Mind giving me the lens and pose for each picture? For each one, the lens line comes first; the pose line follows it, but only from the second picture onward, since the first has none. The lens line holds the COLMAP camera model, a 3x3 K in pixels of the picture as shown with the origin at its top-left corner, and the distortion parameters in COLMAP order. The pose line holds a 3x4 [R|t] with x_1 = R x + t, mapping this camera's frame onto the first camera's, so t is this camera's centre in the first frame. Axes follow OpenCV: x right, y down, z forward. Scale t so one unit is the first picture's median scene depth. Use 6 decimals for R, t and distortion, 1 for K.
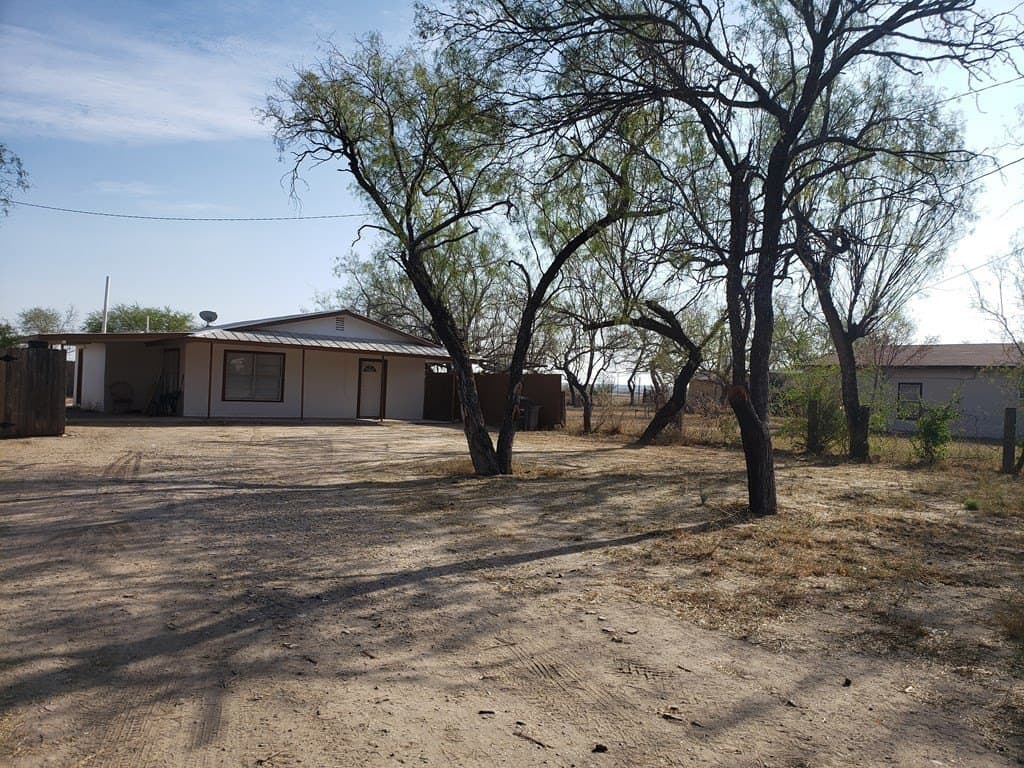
lens RADIAL K [[783.8, 0, 514.1], [0, 783.8, 397.6], [0, 0, 1]] dist [0.026965, -0.027945]
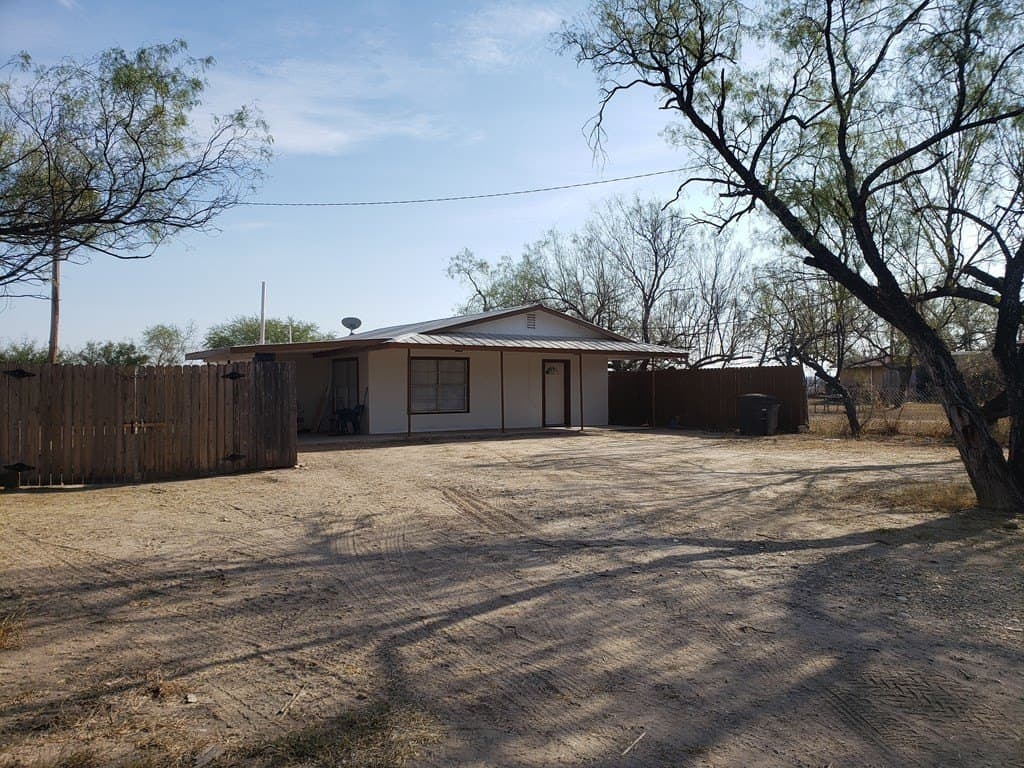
lens RADIAL K [[783.8, 0, 520.2], [0, 783.8, 373.9], [0, 0, 1]] dist [0.026965, -0.027945]
pose [[0.996738, -0.048101, -0.064801, -0.263481], [0.046064, 0.998407, -0.032583, -0.009694], [0.066265, 0.029492, 0.997366, 0.188607]]
